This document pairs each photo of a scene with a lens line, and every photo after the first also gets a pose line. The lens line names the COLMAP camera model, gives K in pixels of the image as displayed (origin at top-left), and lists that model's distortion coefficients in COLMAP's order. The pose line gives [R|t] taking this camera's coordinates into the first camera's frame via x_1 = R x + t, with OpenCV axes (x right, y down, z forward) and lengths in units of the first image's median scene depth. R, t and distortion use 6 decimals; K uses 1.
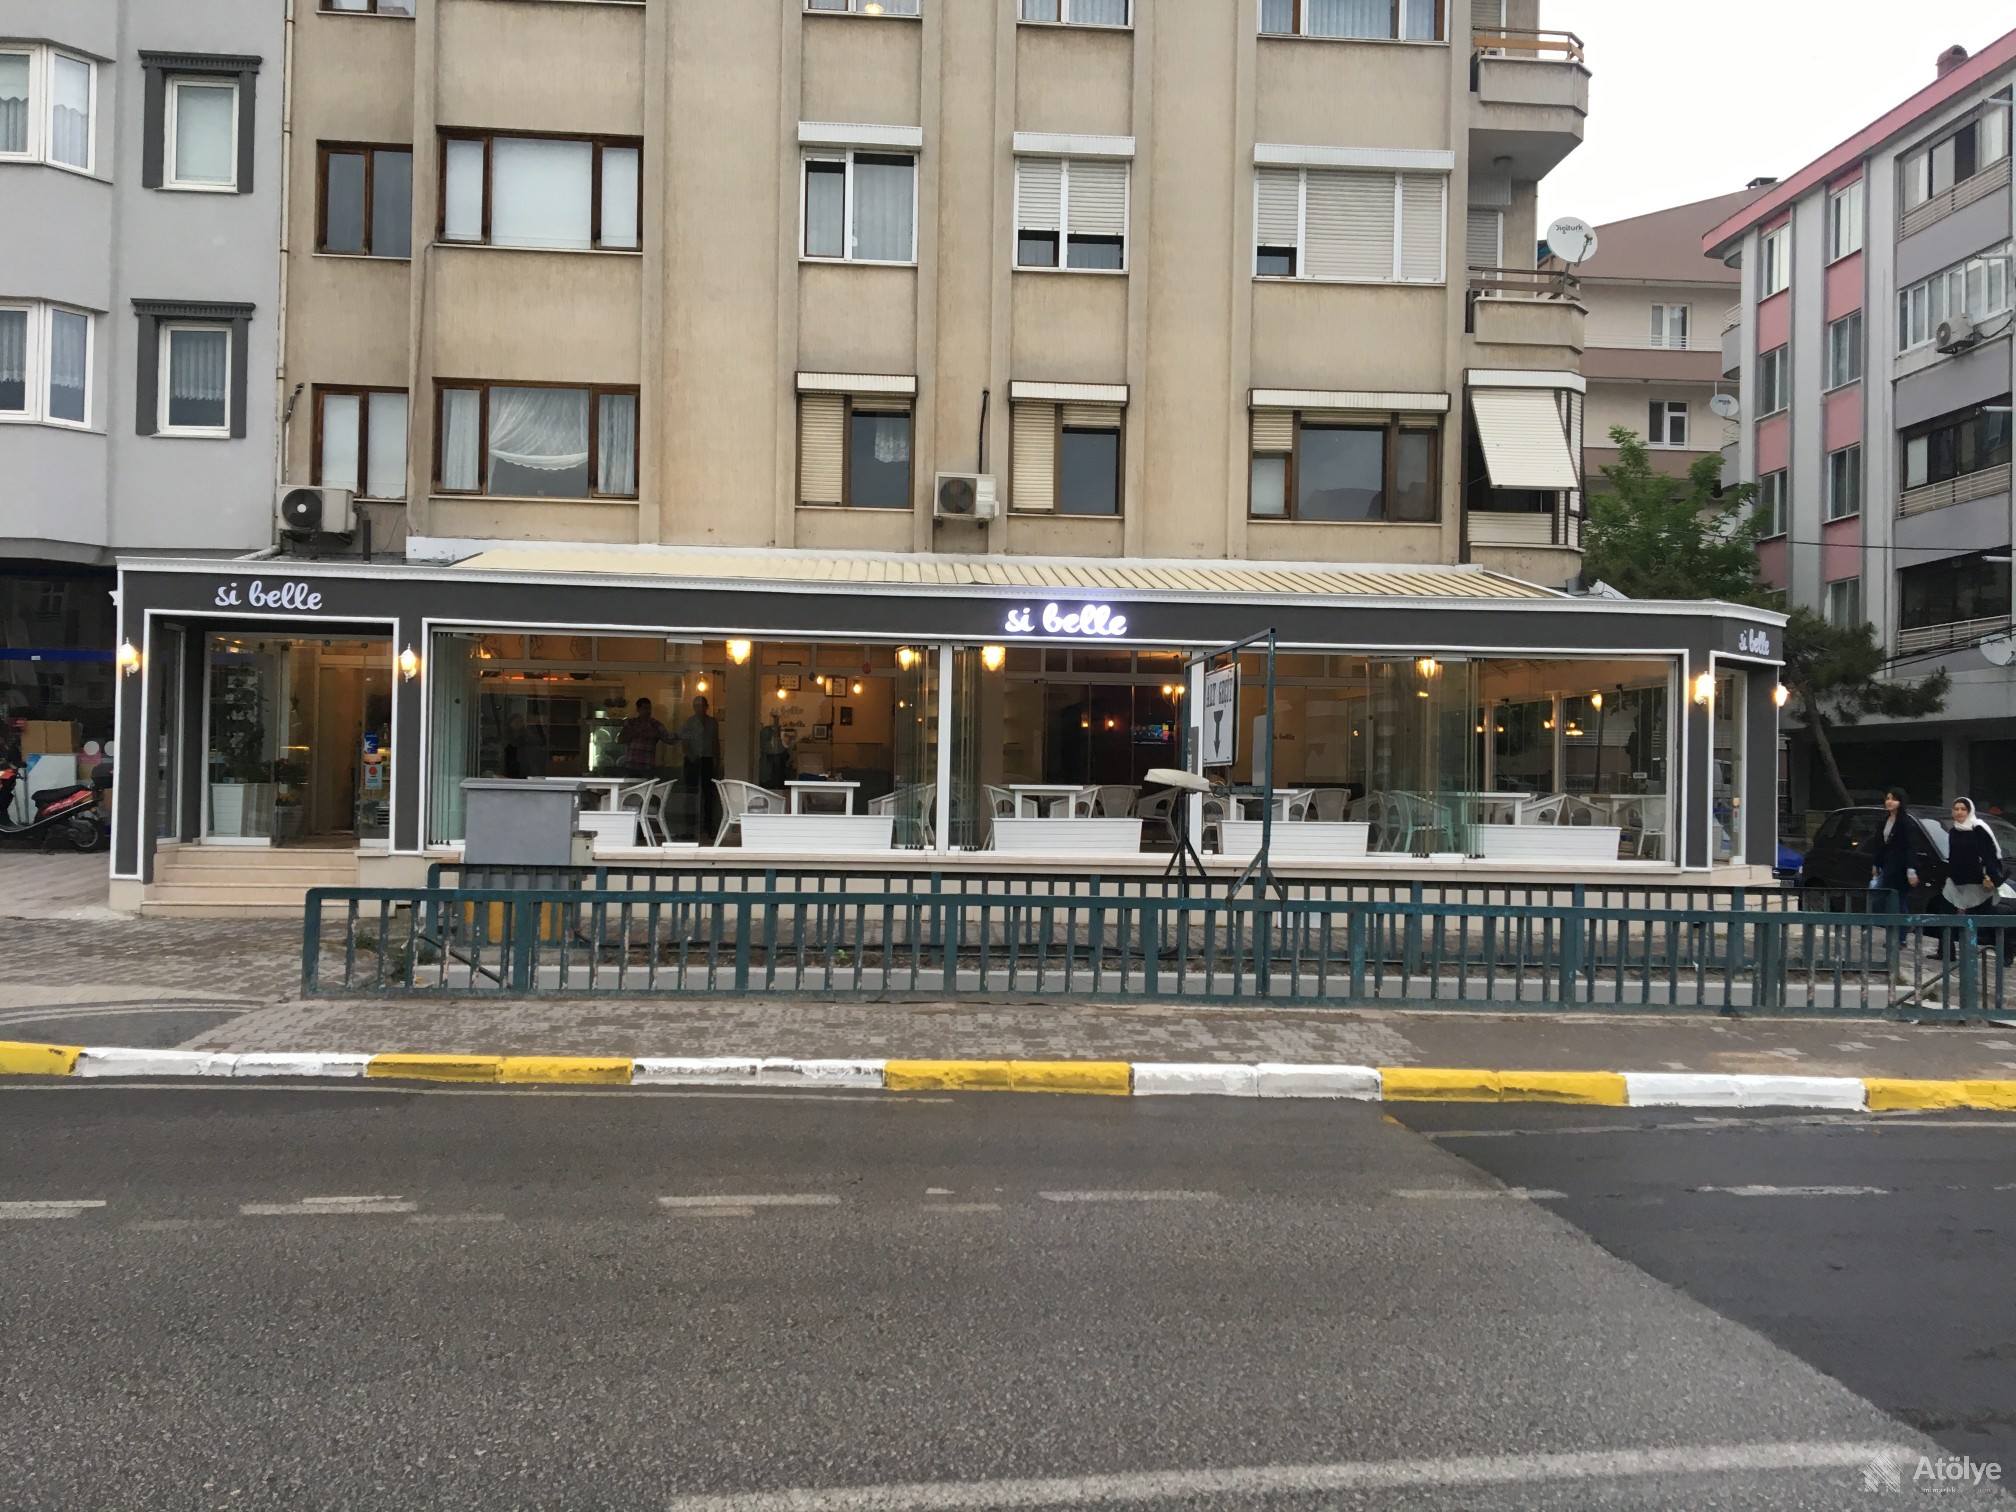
lens RADIAL K [[1702.2, 0, 1000.9], [0, 1702.2, 744.7], [0, 0, 1]] dist [0.083789, -0.117025]
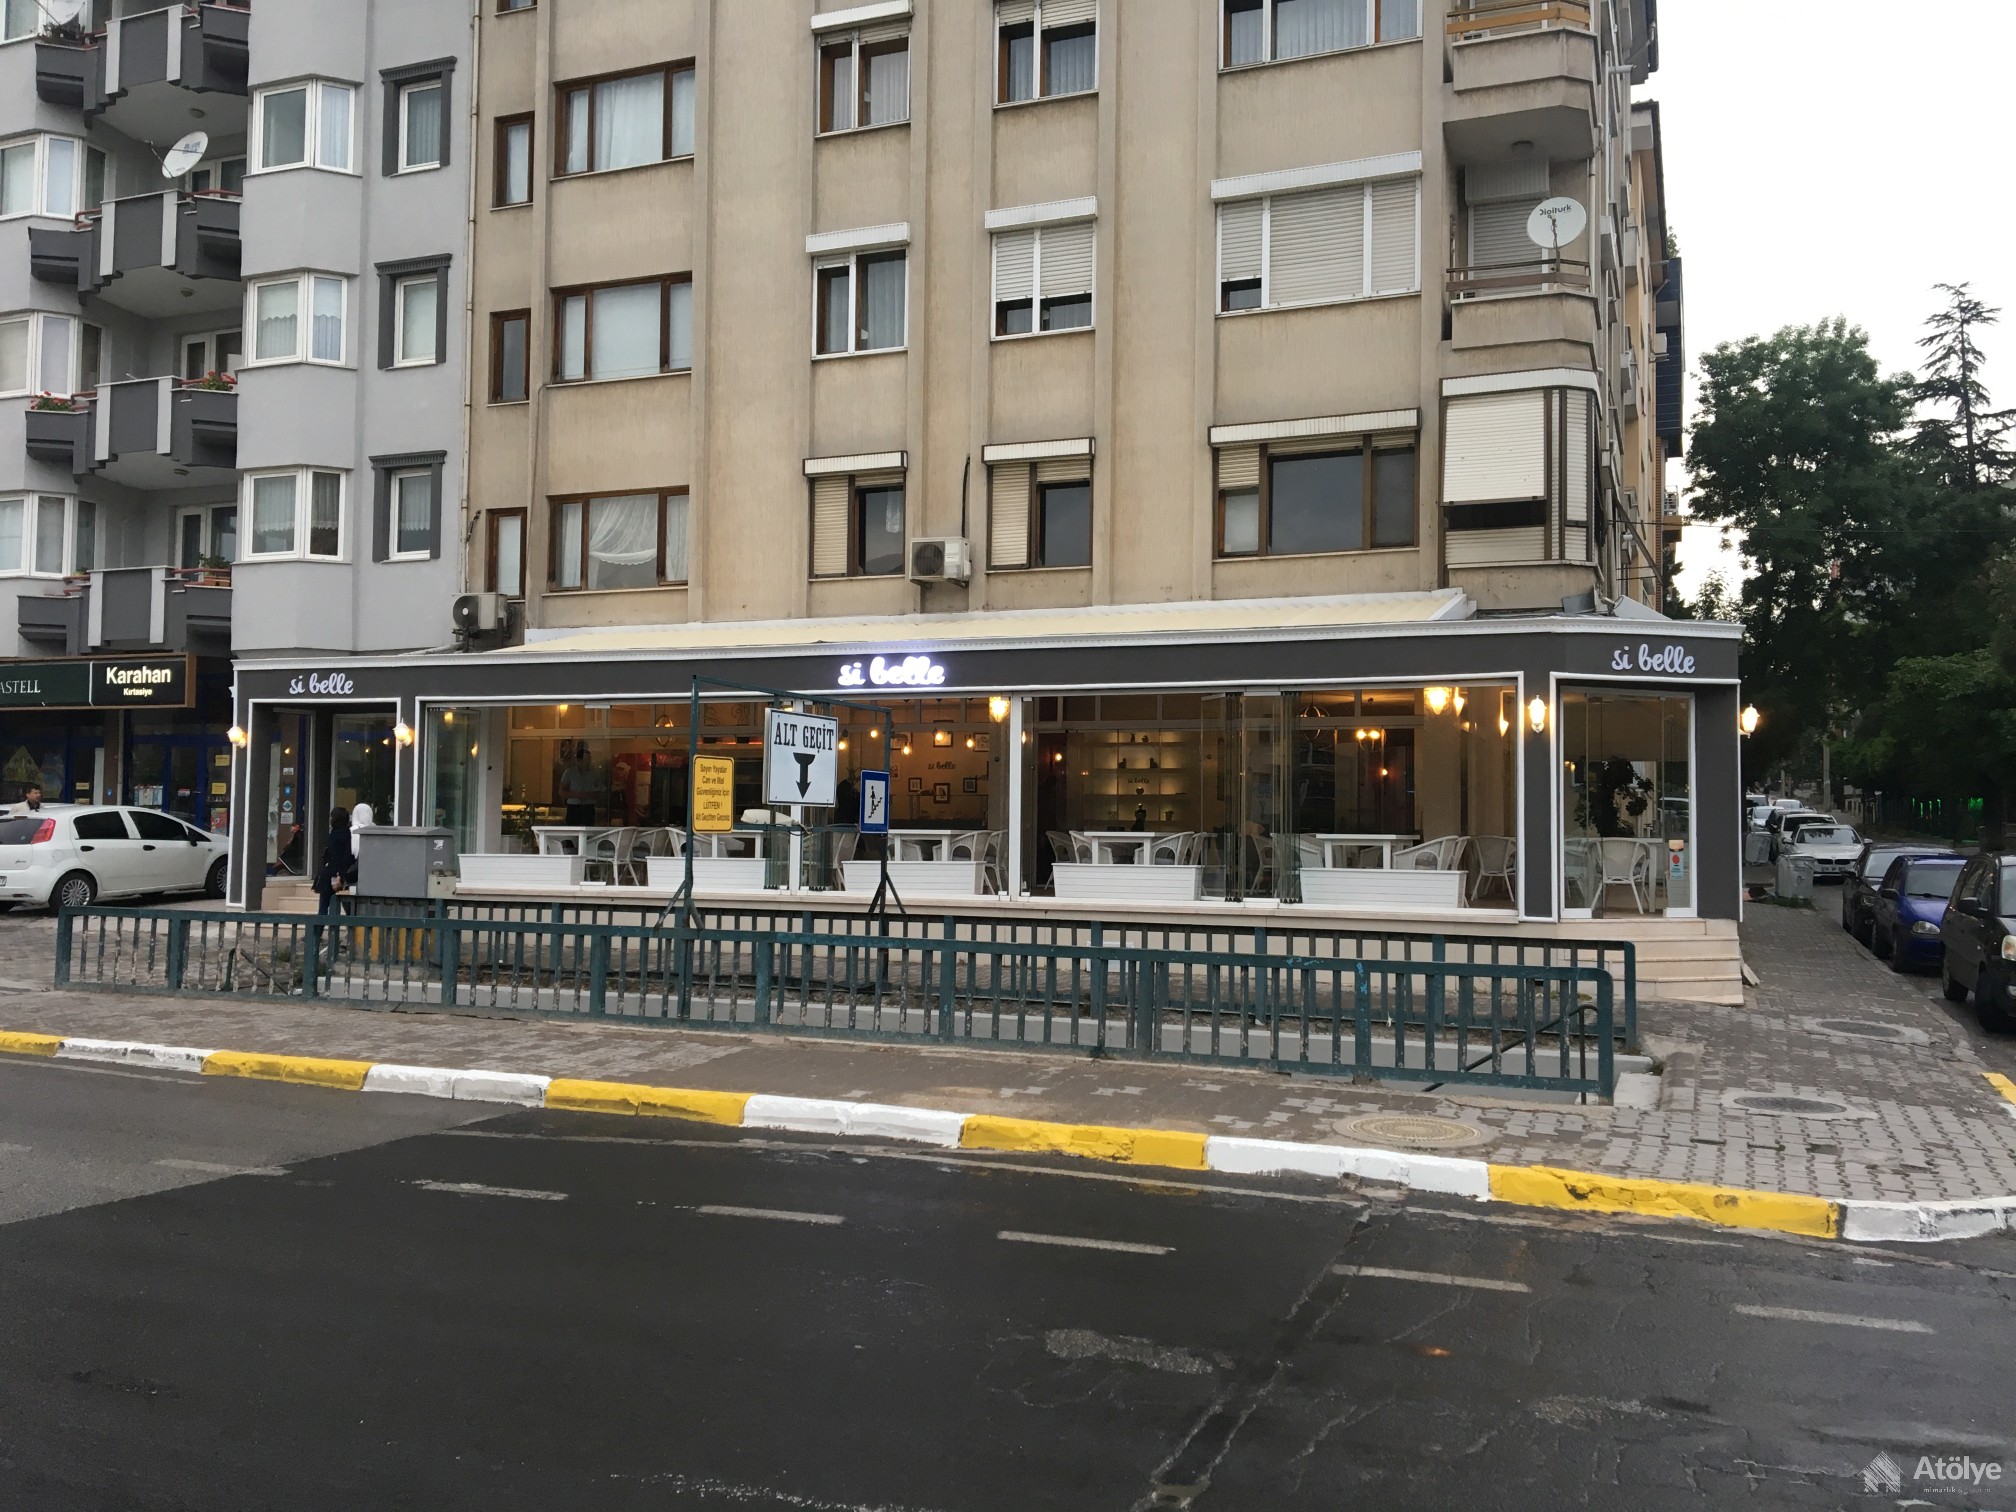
lens RADIAL K [[1702.2, 0, 1004.7], [0, 1702.2, 741.3], [0, 0, 1]] dist [0.083789, -0.117025]
pose [[0.895399, -0.030847, -0.444194, 0.477788], [0.012999, 0.998983, -0.043171, 0.013435], [0.445074, 0.032881, 0.894890, 0.075363]]
